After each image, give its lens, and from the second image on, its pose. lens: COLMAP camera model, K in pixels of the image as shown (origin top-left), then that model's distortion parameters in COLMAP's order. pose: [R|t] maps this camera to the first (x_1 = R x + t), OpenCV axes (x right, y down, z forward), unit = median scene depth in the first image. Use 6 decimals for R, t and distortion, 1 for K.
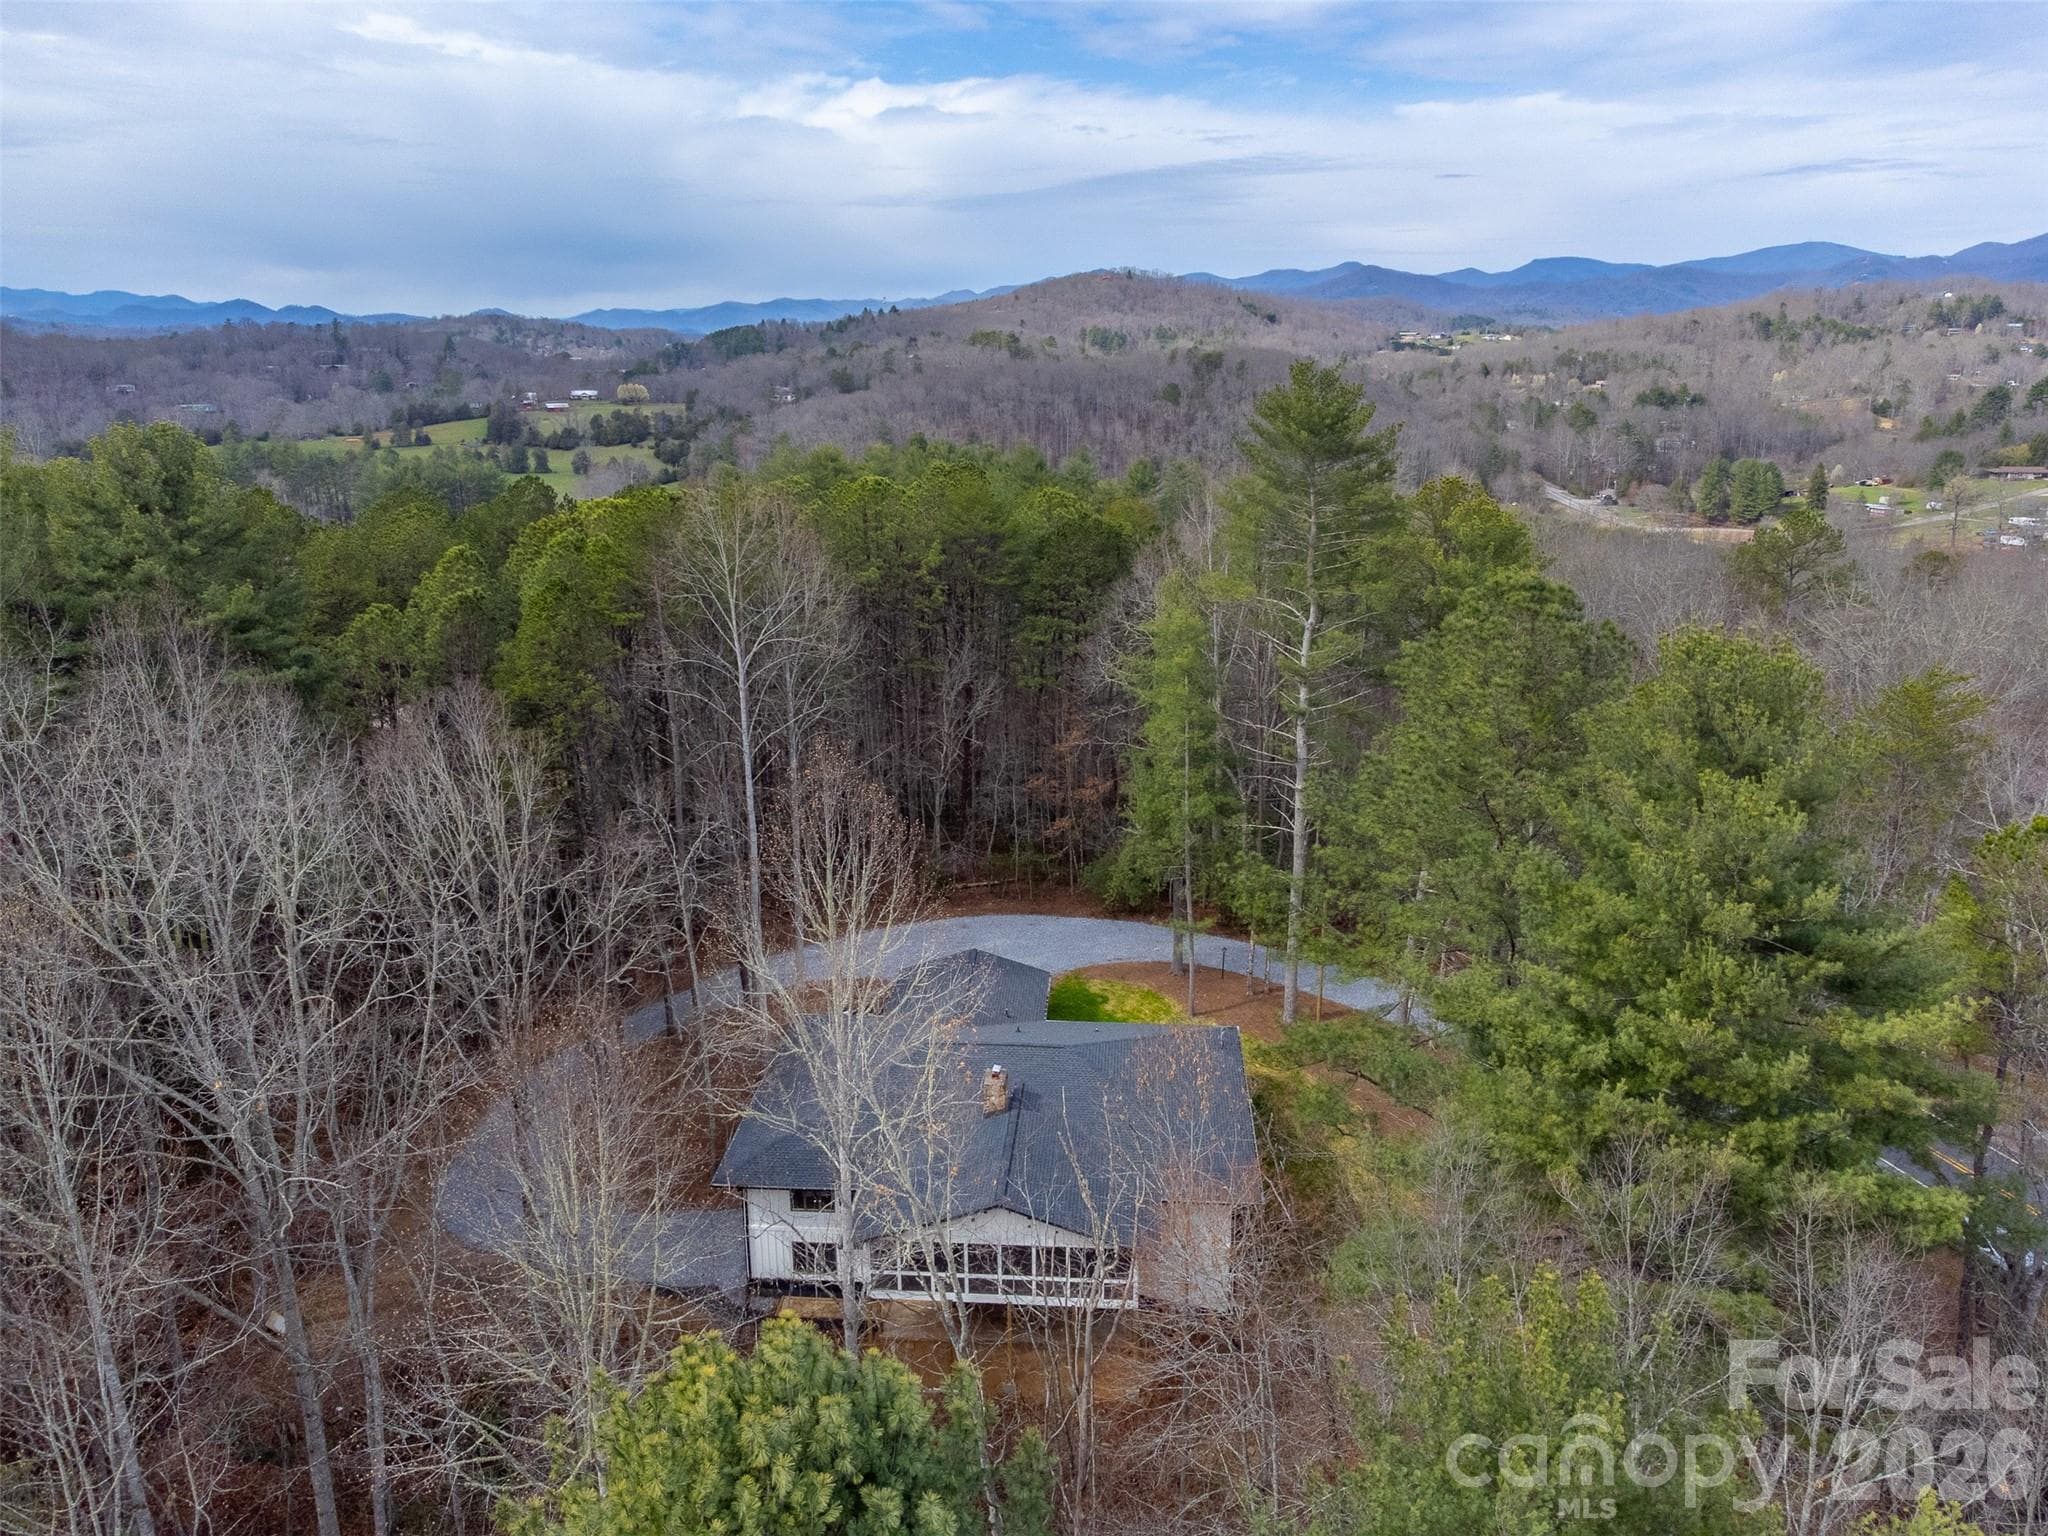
lens RADIAL K [[1600.3, 0, 1024.0], [0, 1600.3, 768.0], [0, 0, 1]] dist [0.011170, -0.001851]
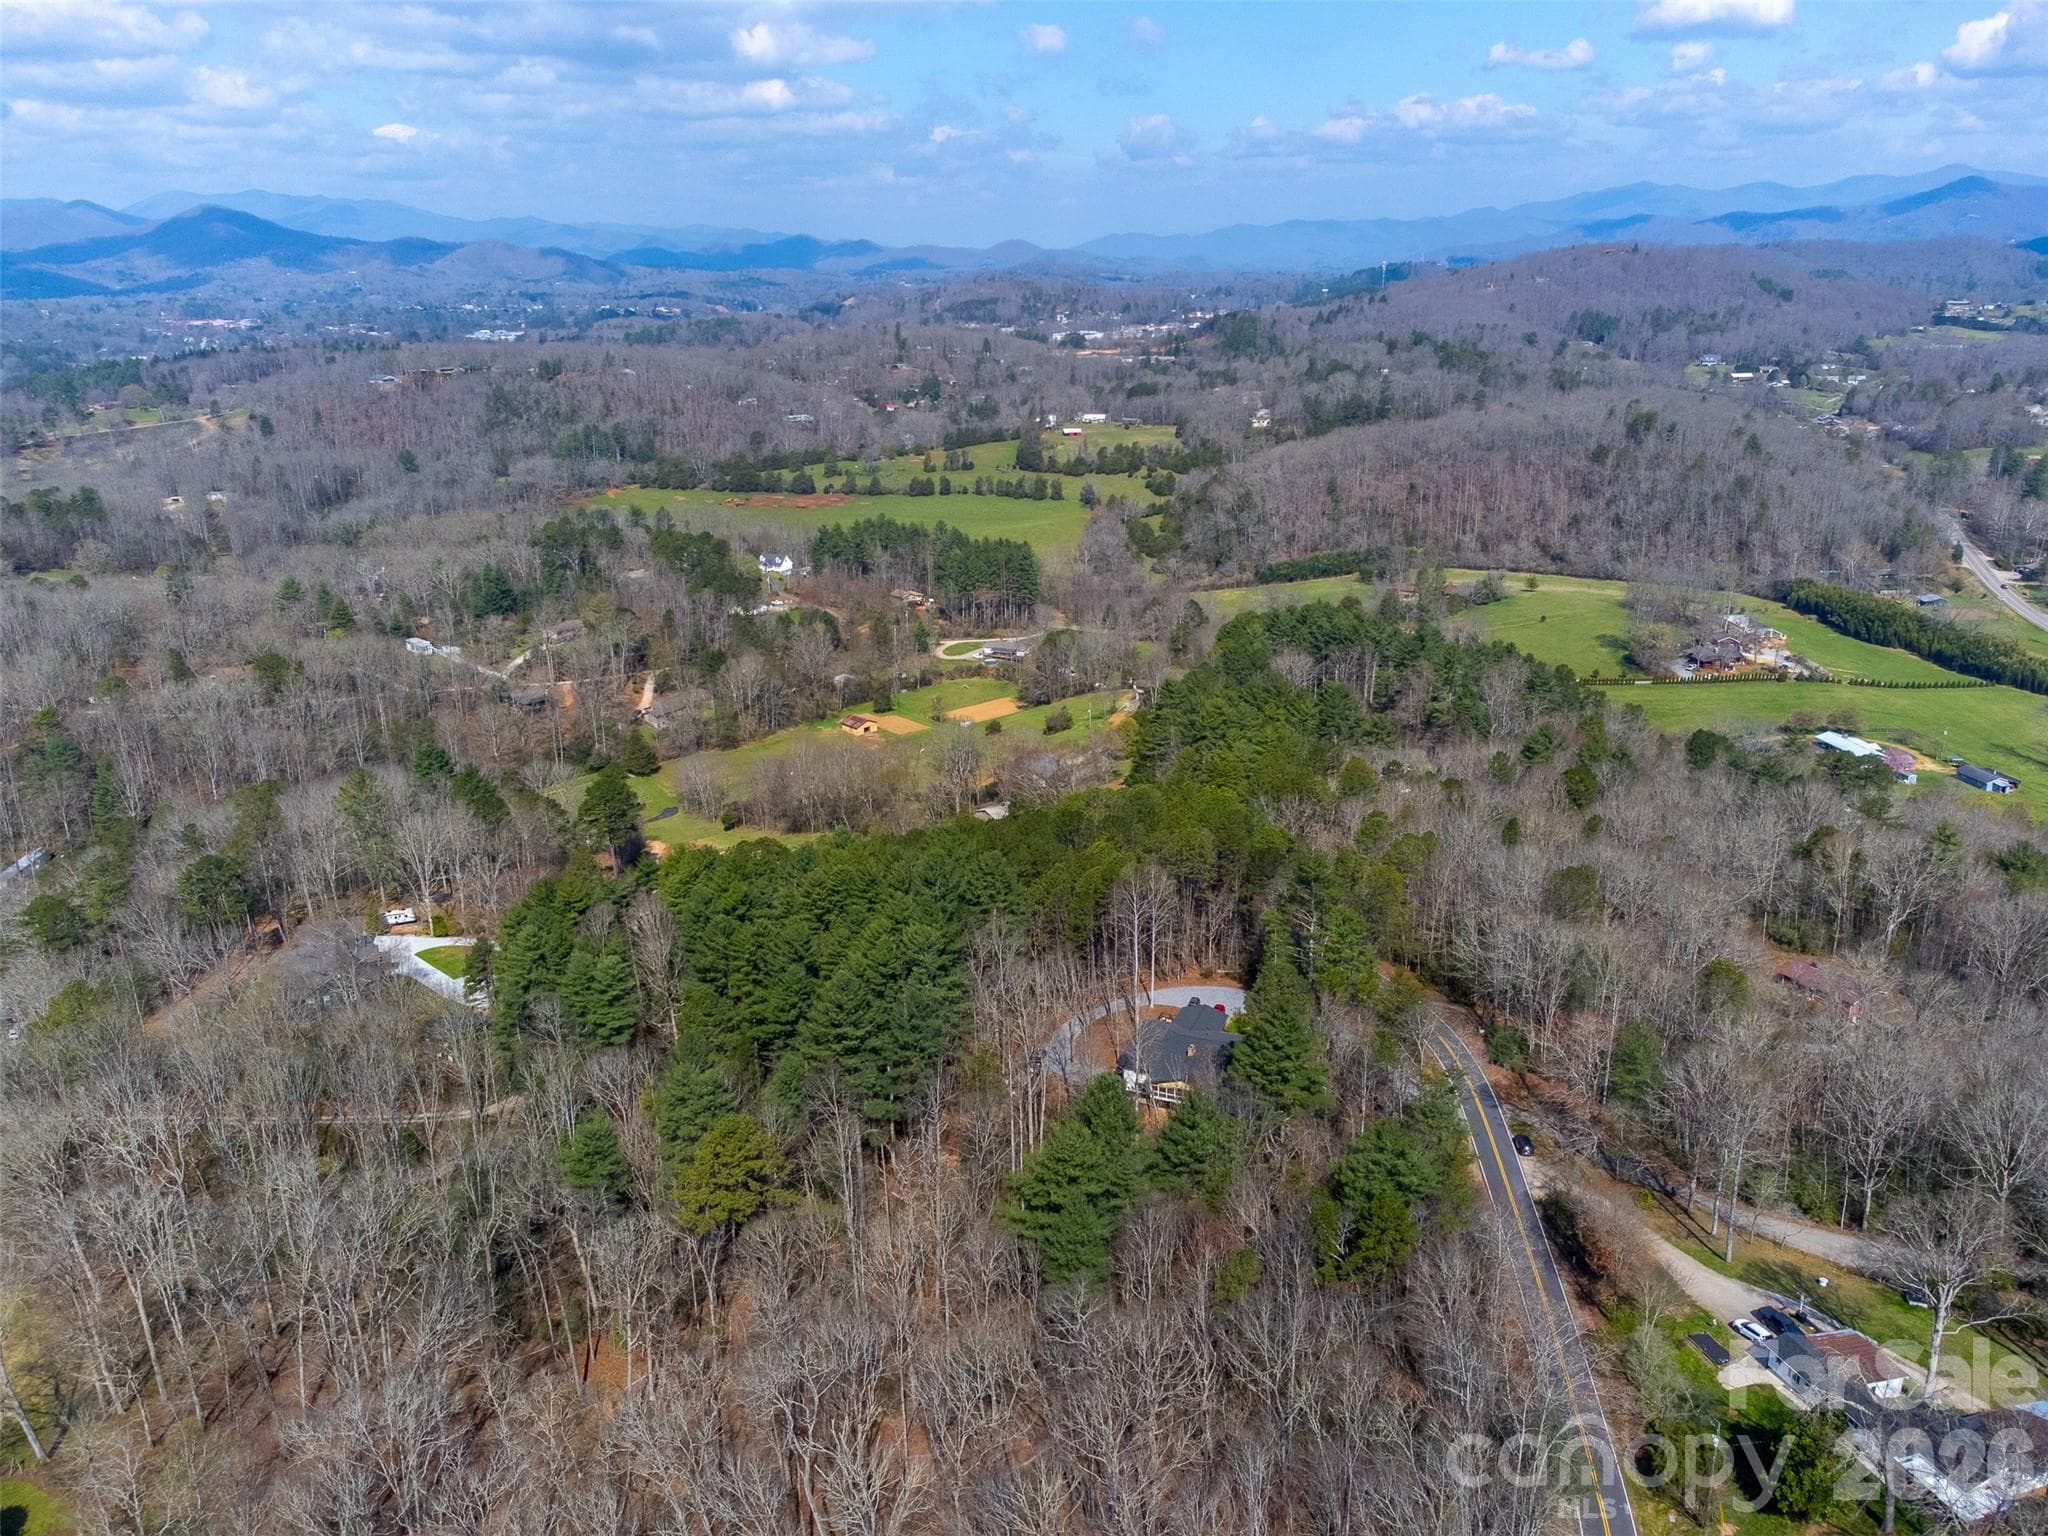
lens RADIAL K [[1600.3, 0, 1024.0], [0, 1600.3, 768.0], [0, 0, 1]] dist [0.011170, -0.001851]
pose [[0.954536, 0.100769, -0.280546, 0.041908], [-0.087017, 0.994332, 0.061083, -0.045407], [0.285111, -0.033893, 0.957895, -0.189474]]
